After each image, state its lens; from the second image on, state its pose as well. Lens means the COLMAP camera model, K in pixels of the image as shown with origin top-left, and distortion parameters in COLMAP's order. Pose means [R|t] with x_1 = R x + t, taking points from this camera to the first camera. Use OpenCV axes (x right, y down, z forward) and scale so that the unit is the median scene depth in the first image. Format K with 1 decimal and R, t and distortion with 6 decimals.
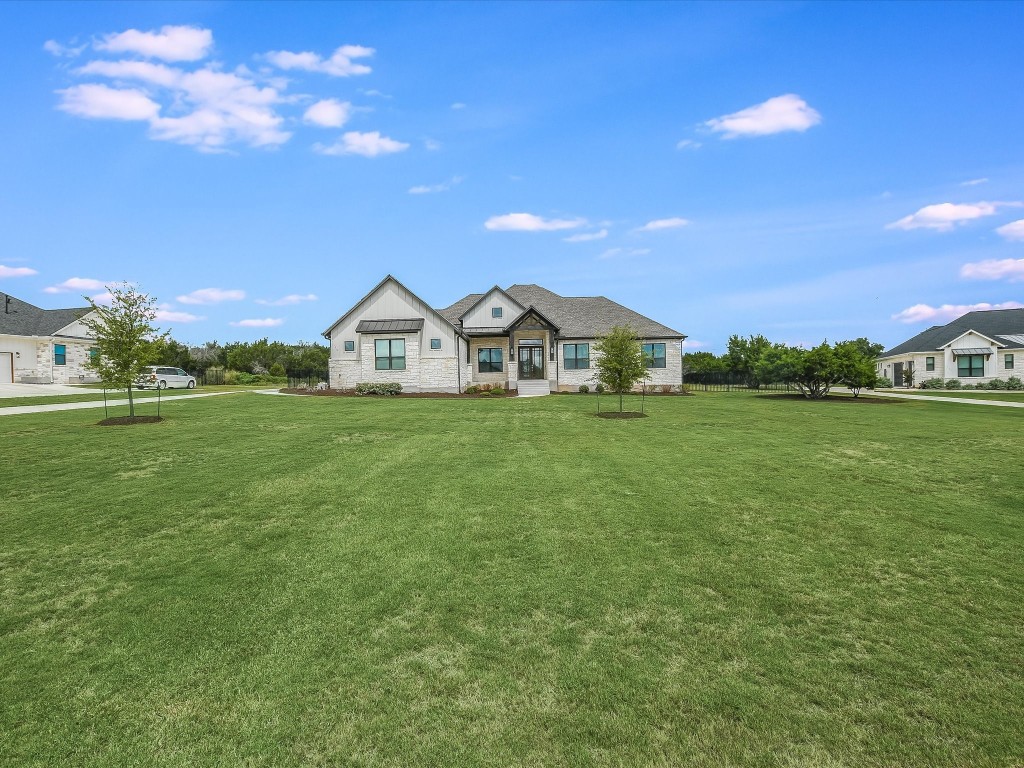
lens RADIAL K [[508.3, 0, 512.0], [0, 508.3, 384.0], [0, 0, 1]] dist [-0.040008, -0.000024]
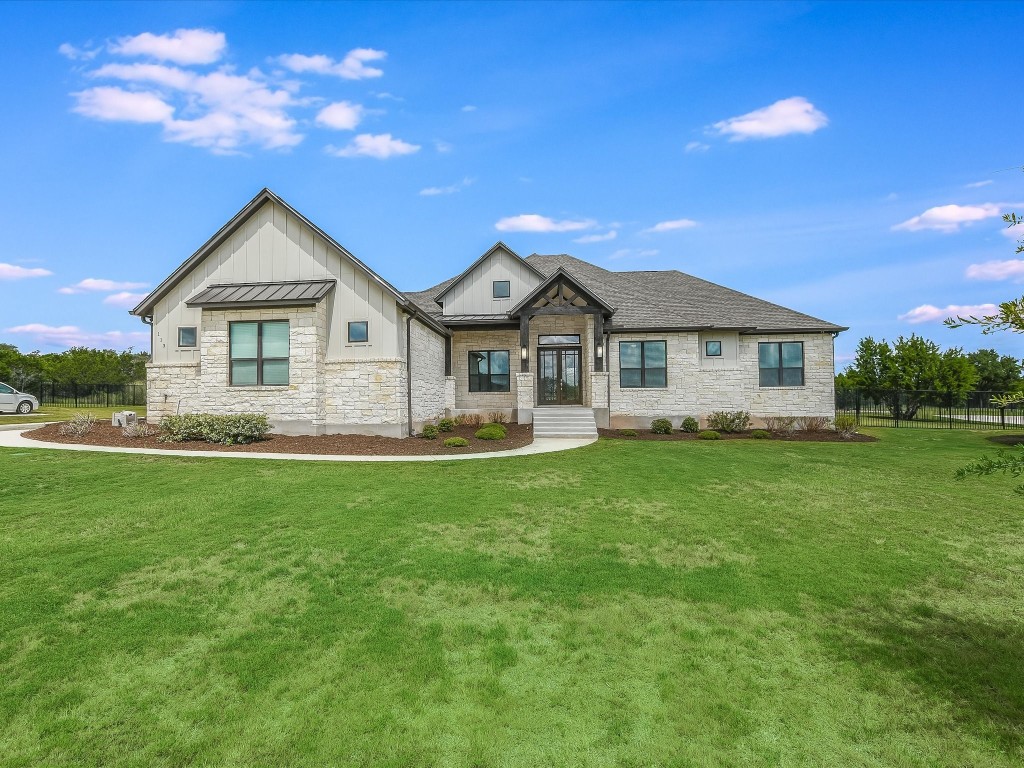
lens RADIAL K [[508.3, 0, 512.0], [0, 508.3, 384.0], [0, 0, 1]] dist [-0.040008, -0.000024]
pose [[0.998413, 0.005725, -0.056025, 0.017618], [-0.007716, 0.999344, -0.035382, -0.012752], [0.055786, 0.035758, 0.997802, 0.460575]]
